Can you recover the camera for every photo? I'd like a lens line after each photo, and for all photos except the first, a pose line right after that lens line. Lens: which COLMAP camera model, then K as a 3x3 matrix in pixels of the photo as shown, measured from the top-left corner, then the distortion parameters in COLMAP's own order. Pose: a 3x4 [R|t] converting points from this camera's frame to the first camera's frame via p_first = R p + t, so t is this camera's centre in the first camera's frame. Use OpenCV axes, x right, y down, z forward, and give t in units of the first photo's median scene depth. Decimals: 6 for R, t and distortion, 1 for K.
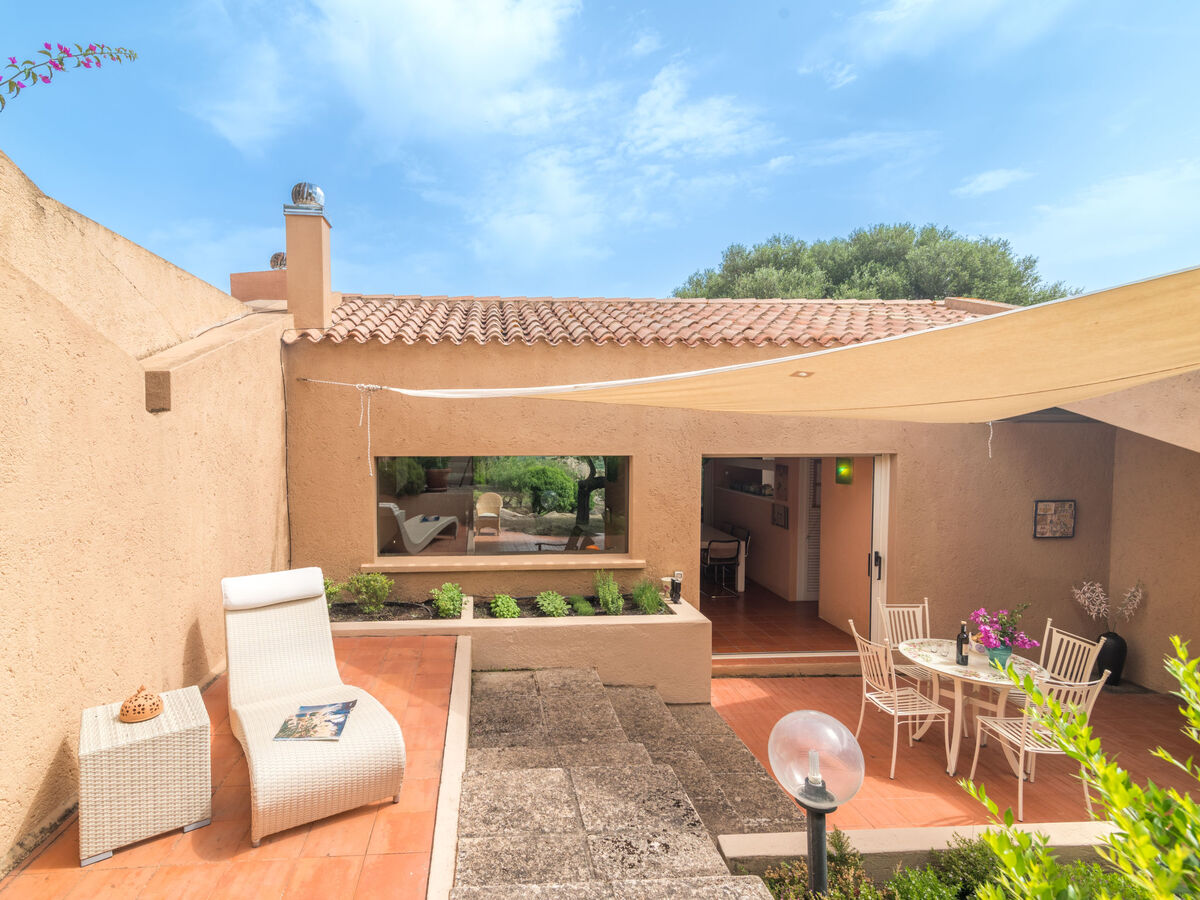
lens RADIAL K [[782.9, 0, 551.5], [0, 782.9, 455.6], [0, 0, 1]] dist [0.003803, 0.000323]
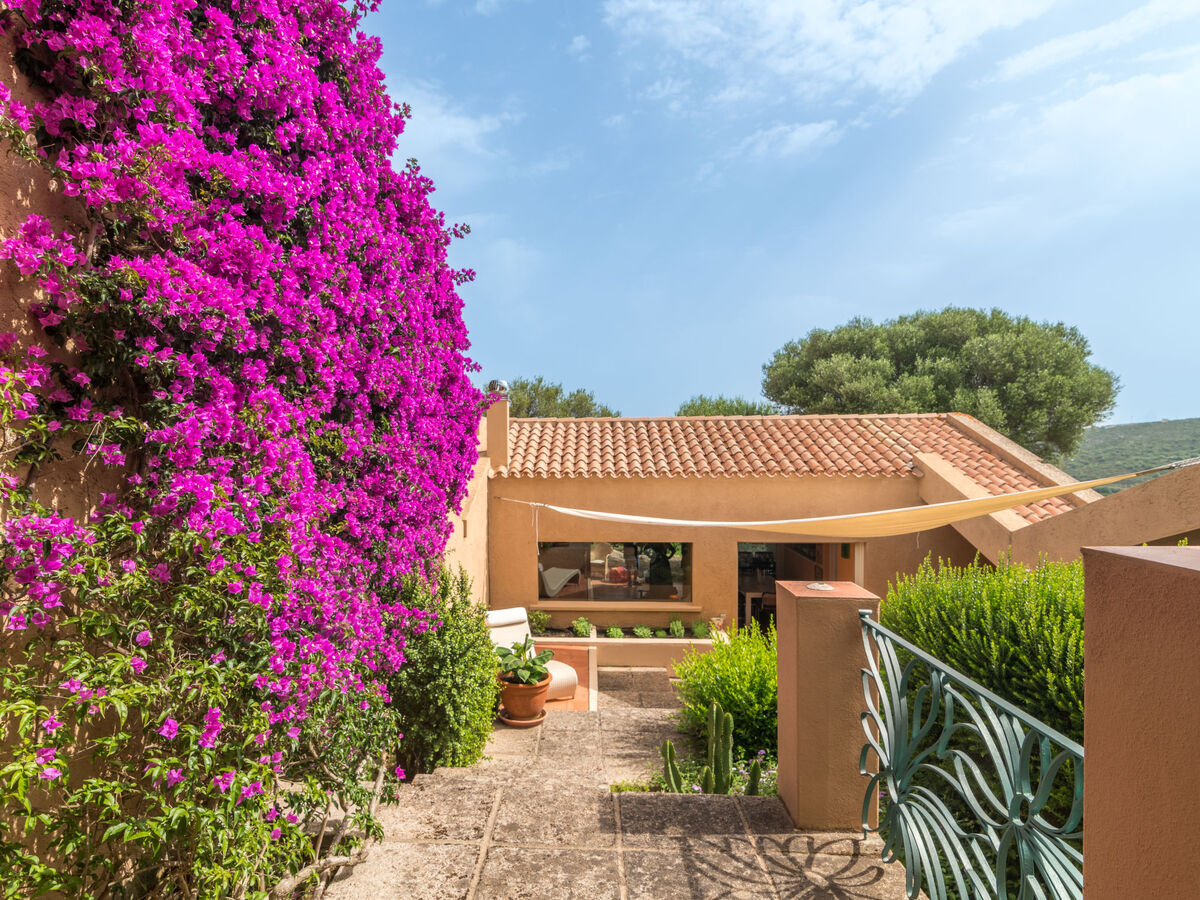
lens RADIAL K [[908.6, 0, 518.8], [0, 908.6, 465.7], [0, 0, 1]] dist [0.001696, 0.000027]
pose [[0.985479, -0.003039, -0.169772, 0.071339], [0.002047, 0.999980, -0.006021, -0.157570], [0.169787, 0.005586, 0.985465, -0.984587]]
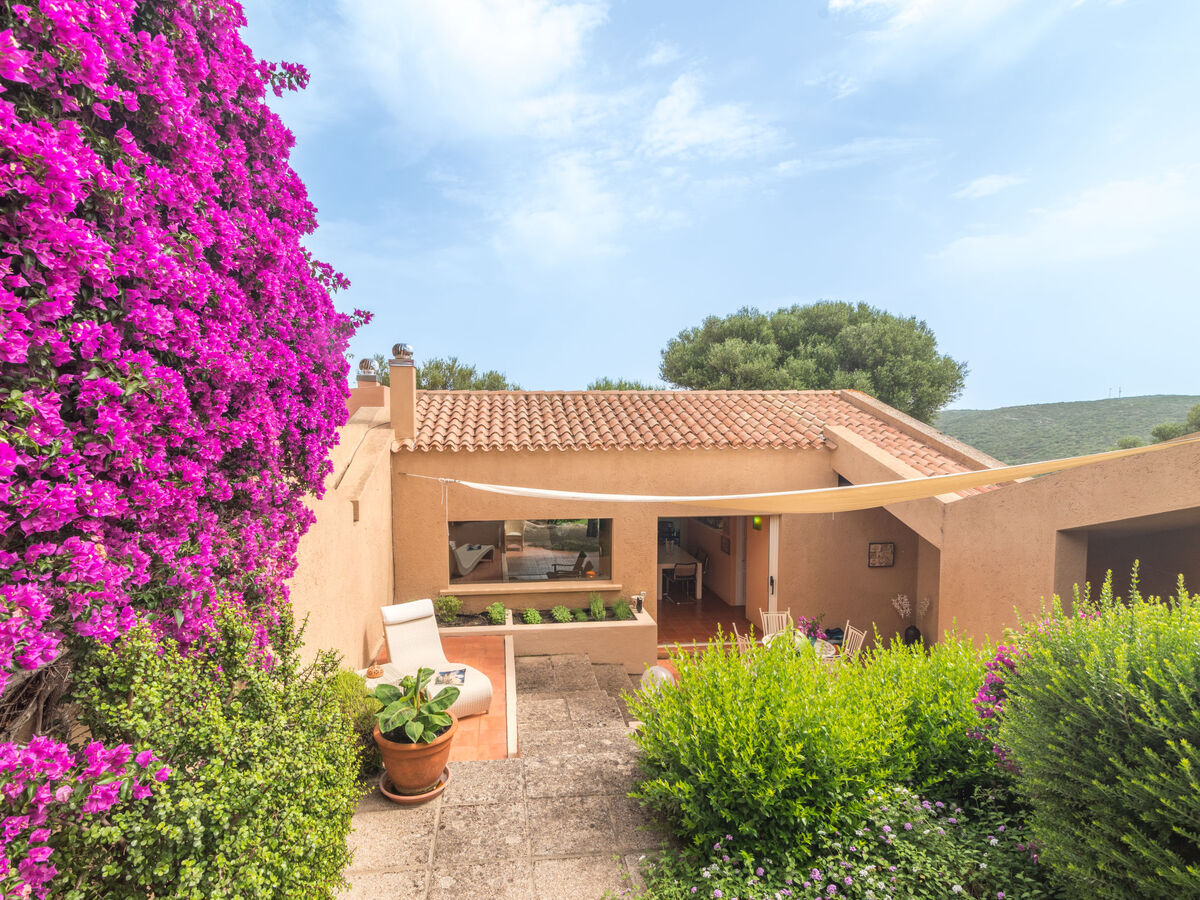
lens RADIAL K [[763.3, 0, 600.0], [0, 763.3, 450.0], [0, 0, 1]] dist [-0.004393, -0.000308]
pose [[0.999334, -0.006089, 0.035969, 0.024396], [0.006079, 0.999981, 0.000375, -0.144201], [-0.035971, -0.000156, 0.999353, -0.552965]]
